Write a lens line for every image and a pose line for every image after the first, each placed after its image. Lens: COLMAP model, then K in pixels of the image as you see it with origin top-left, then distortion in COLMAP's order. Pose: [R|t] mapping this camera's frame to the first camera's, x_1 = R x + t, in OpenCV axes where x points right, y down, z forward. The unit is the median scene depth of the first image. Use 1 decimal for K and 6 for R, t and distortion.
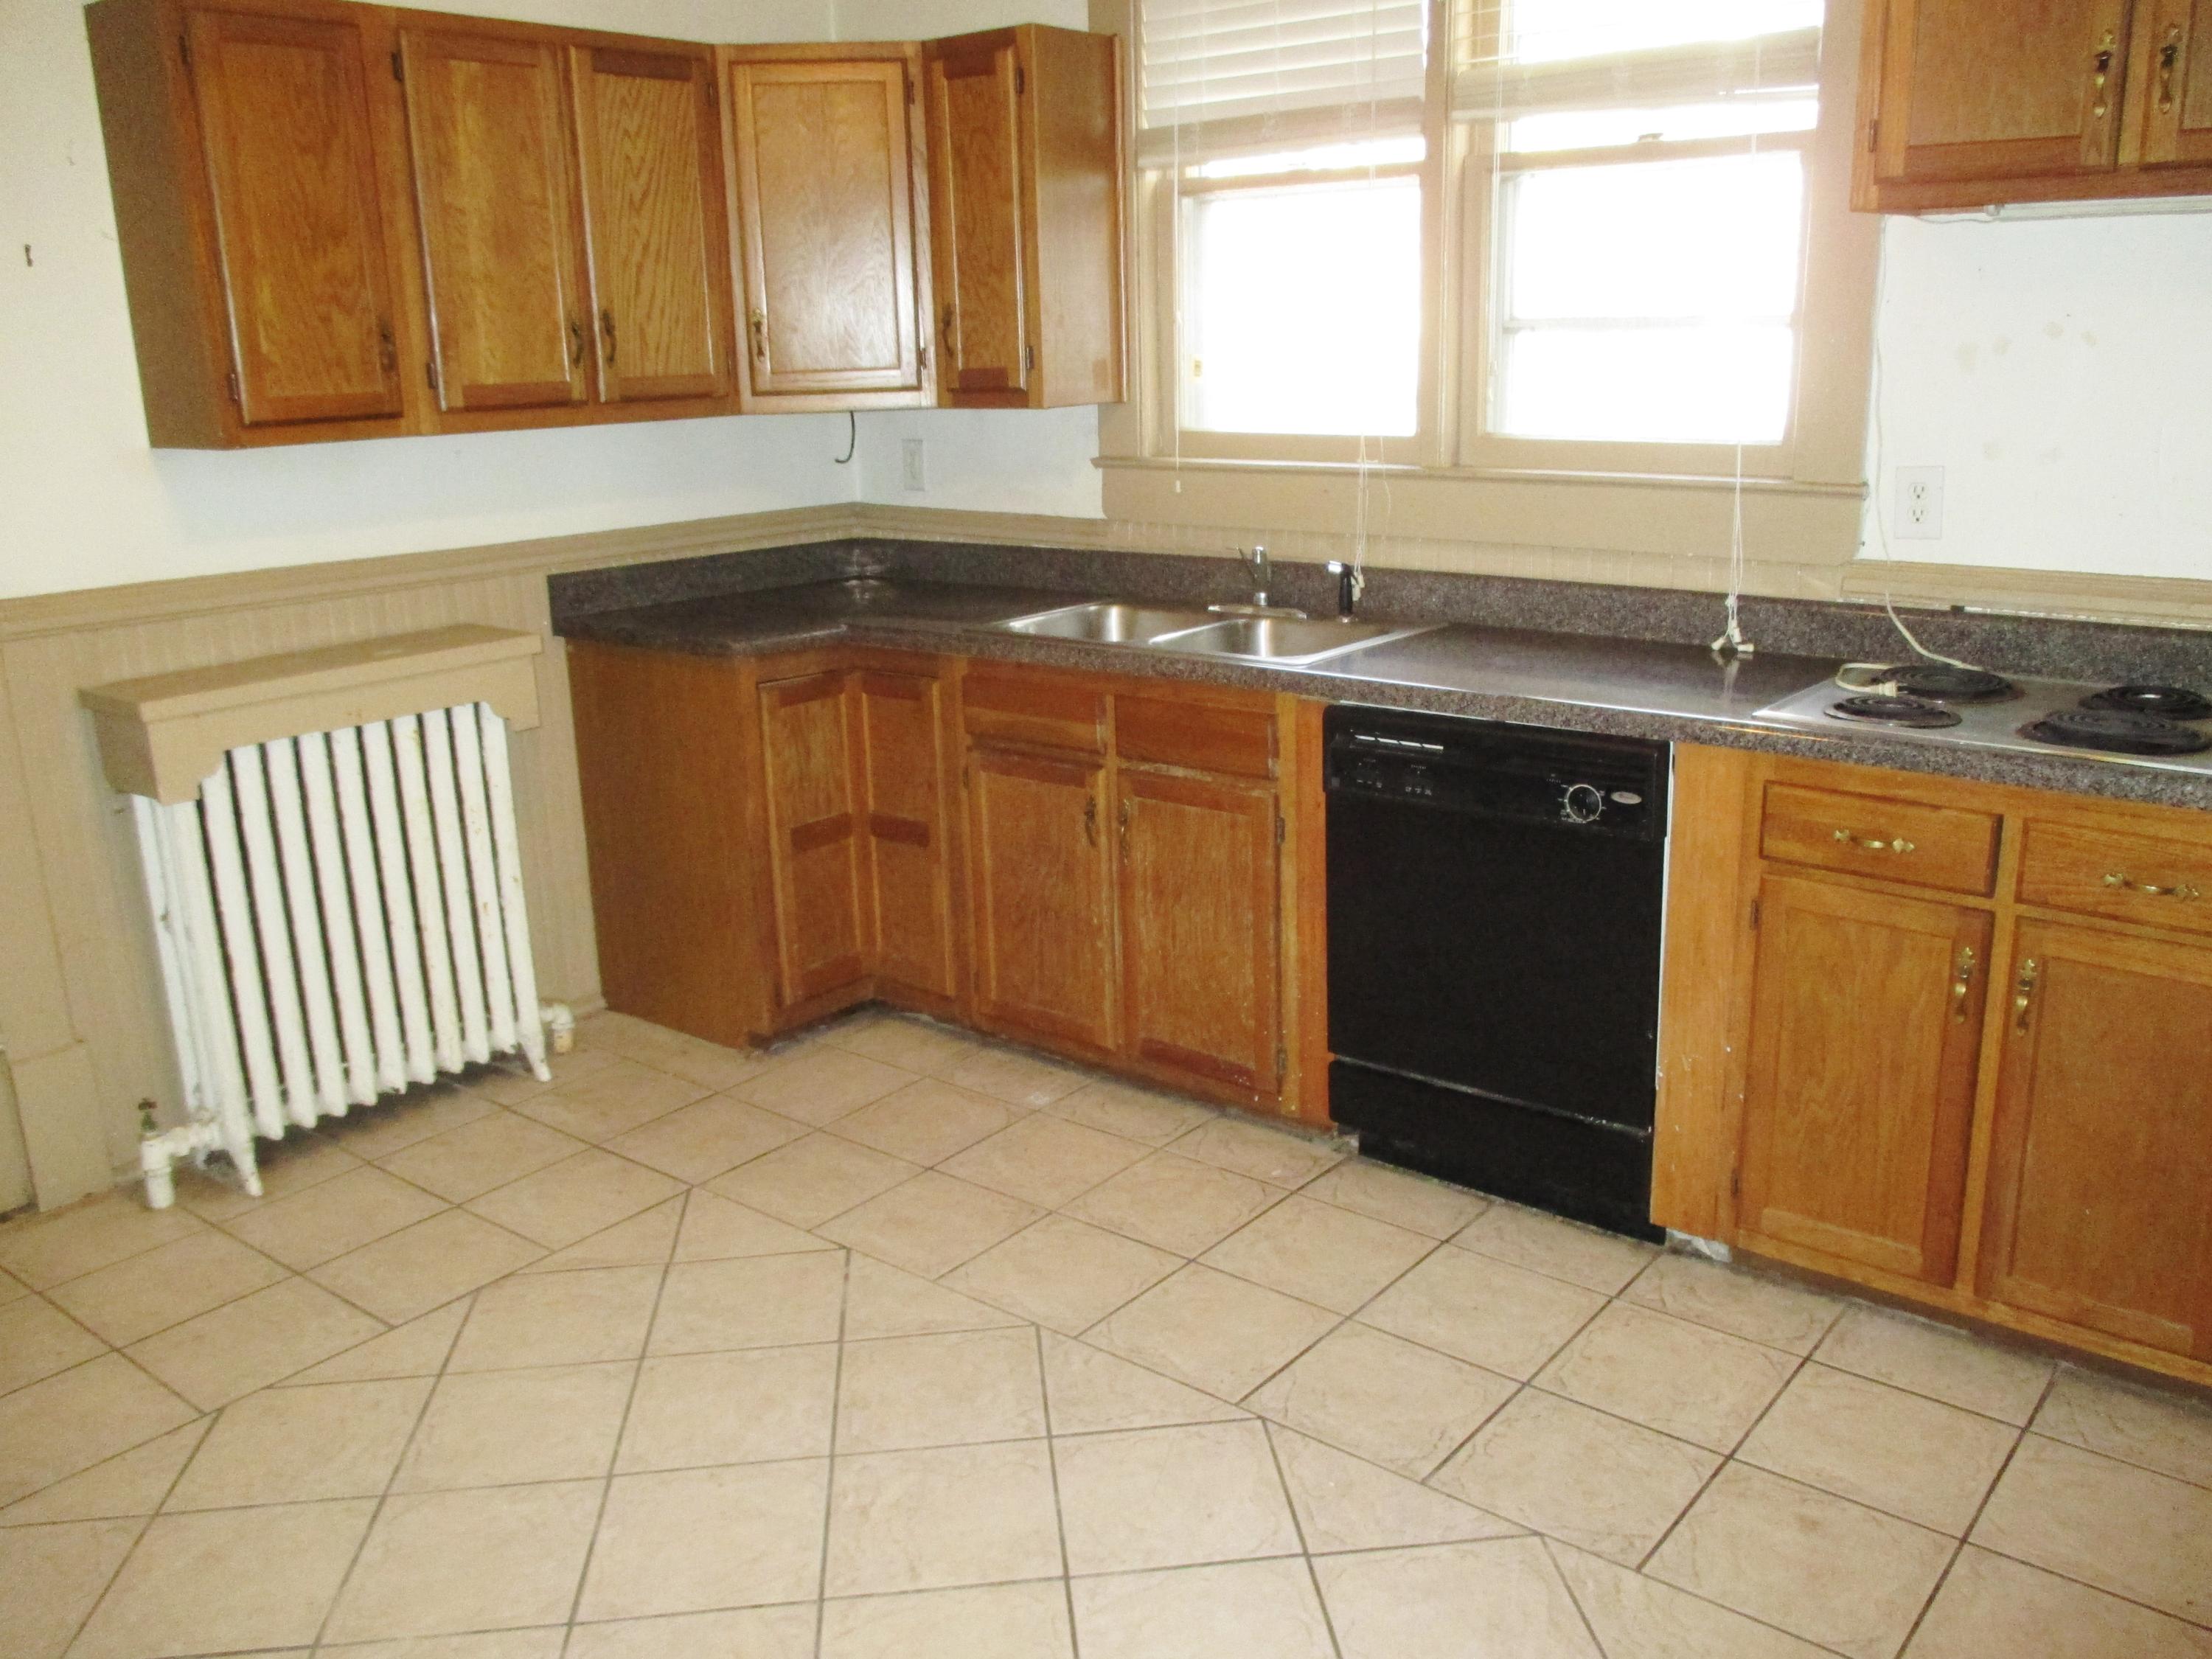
lens RADIAL K [[1836.6, 0, 1113.7], [0, 1836.6, 820.2], [0, 0, 1]] dist [-0.041218, 0.015083]
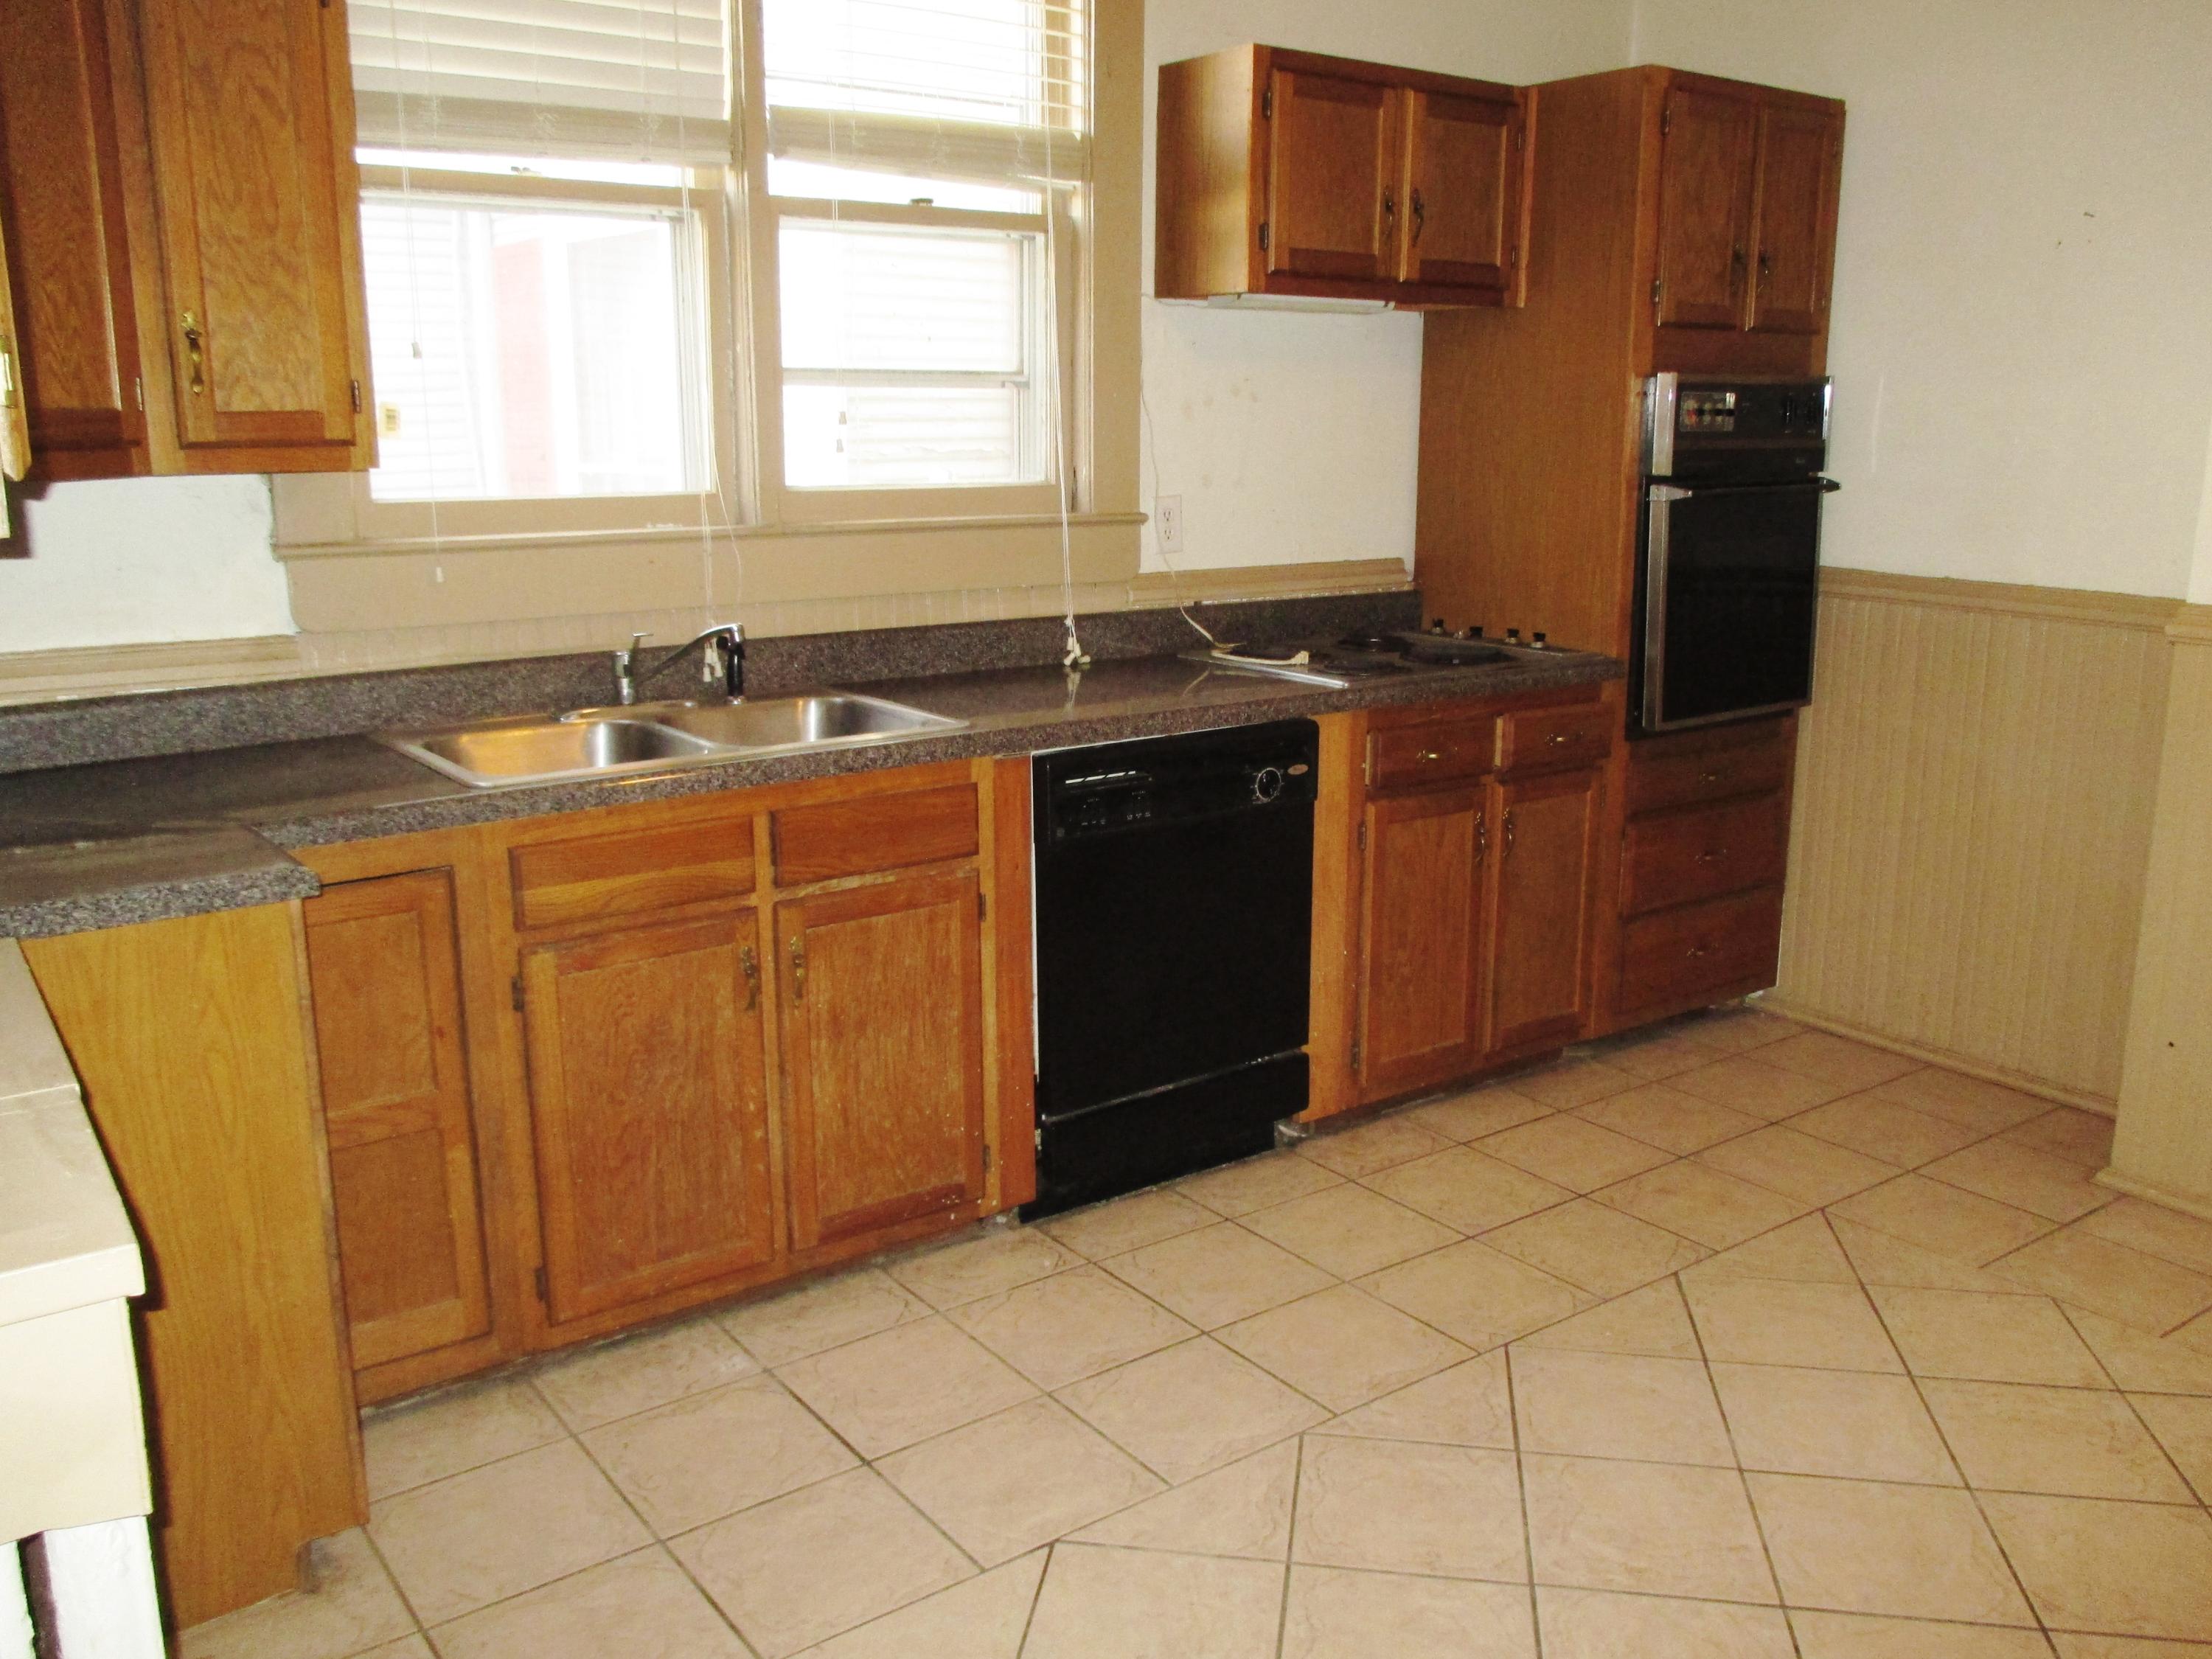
lens RADIAL K [[1836.6, 0, 1110.2], [0, 1836.6, 833.5], [0, 0, 1]] dist [-0.041218, 0.015083]
pose [[0.251943, -0.192055, 0.948494, -0.748144], [0.243187, 0.961224, 0.130036, -0.132064], [-0.936688, 0.197899, 0.288878, 0.655652]]
